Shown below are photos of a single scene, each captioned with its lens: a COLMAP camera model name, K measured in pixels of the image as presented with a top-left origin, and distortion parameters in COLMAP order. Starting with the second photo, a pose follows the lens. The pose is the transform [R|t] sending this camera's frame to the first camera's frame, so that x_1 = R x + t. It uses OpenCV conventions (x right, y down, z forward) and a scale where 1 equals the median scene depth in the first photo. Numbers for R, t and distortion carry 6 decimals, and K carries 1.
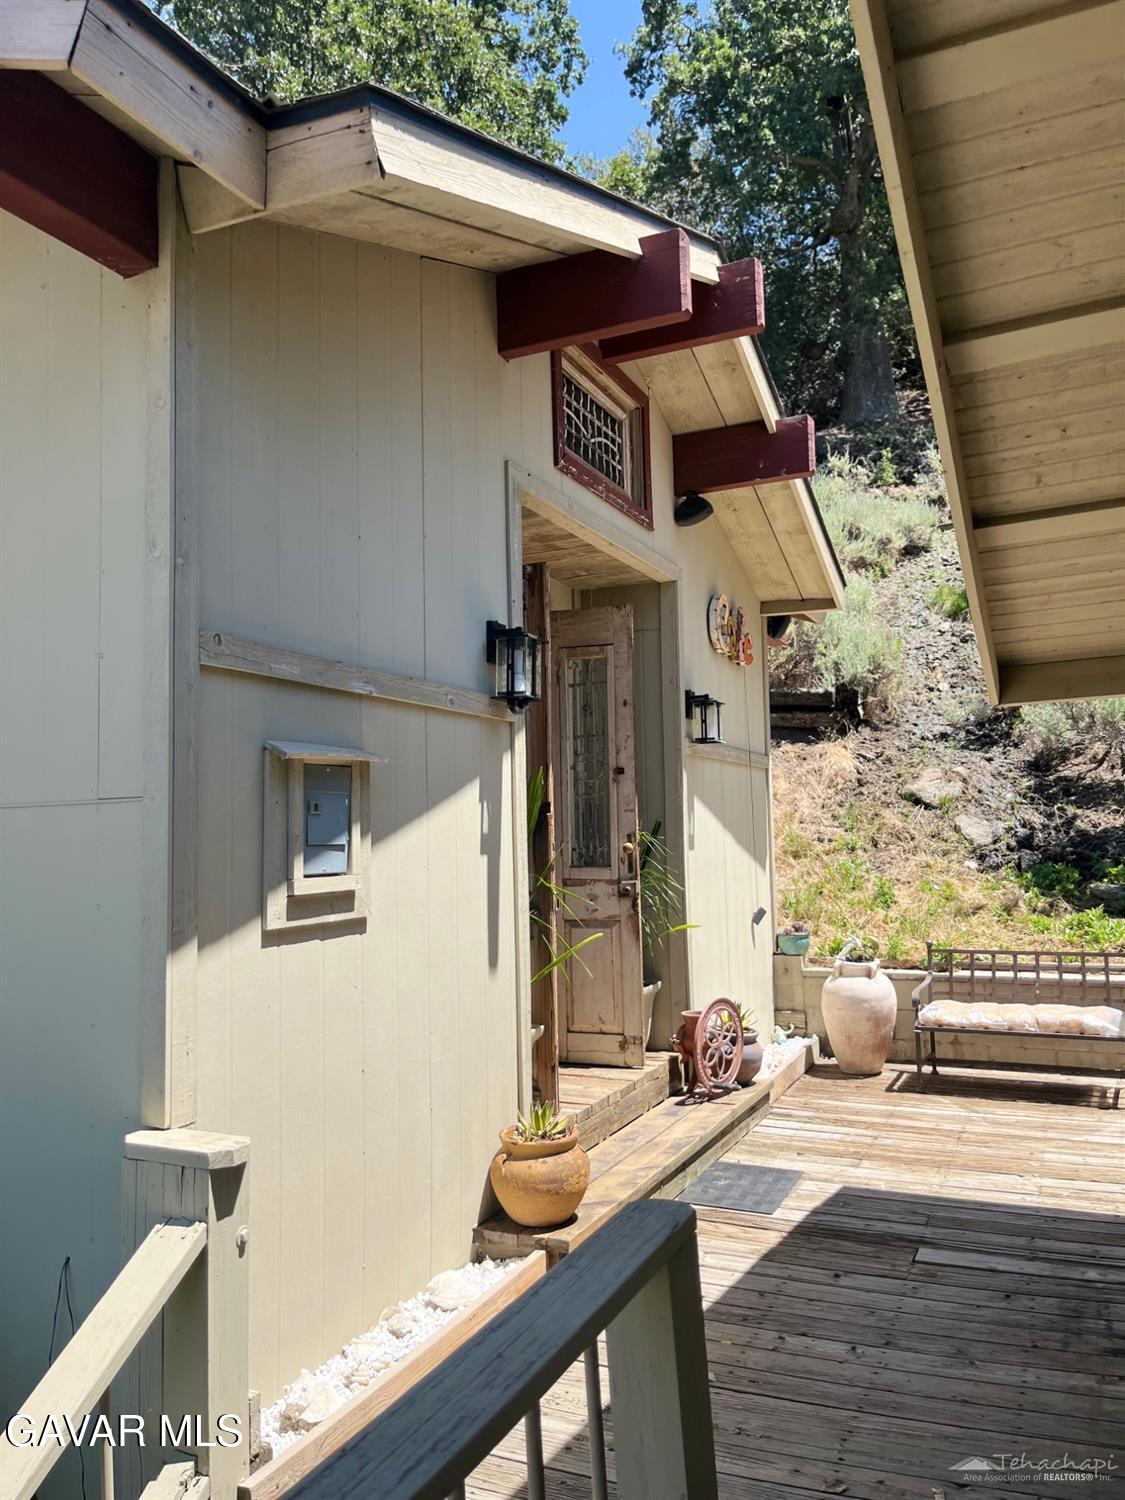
lens RADIAL K [[1070.9, 0, 562.5], [0, 1070.9, 750.0], [0, 0, 1]] dist [0.013444, -0.000016]
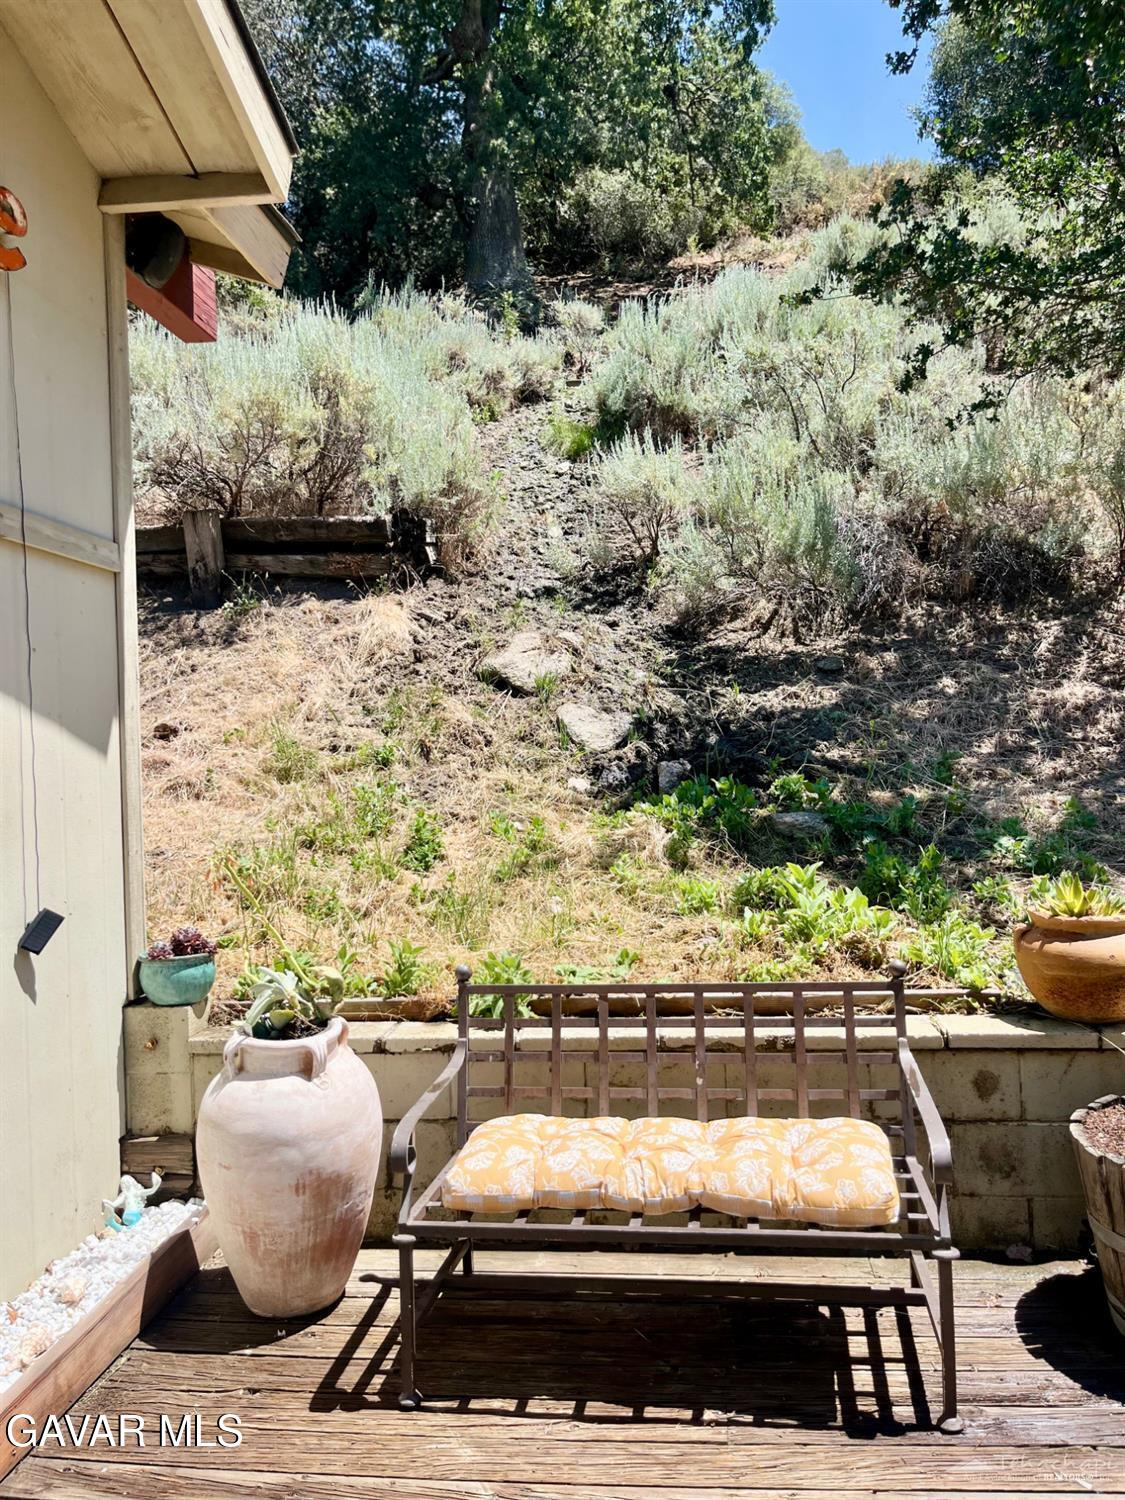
lens RADIAL K [[1135.9, 0, 562.5], [0, 1135.9, 750.0], [0, 0, 1]] dist [0.004377, 0.004650]
pose [[0.947032, -0.016652, 0.320708, 0.151590], [-0.005738, 0.997618, 0.068744, 0.039947], [-0.321088, -0.066943, 0.944680, 0.365204]]
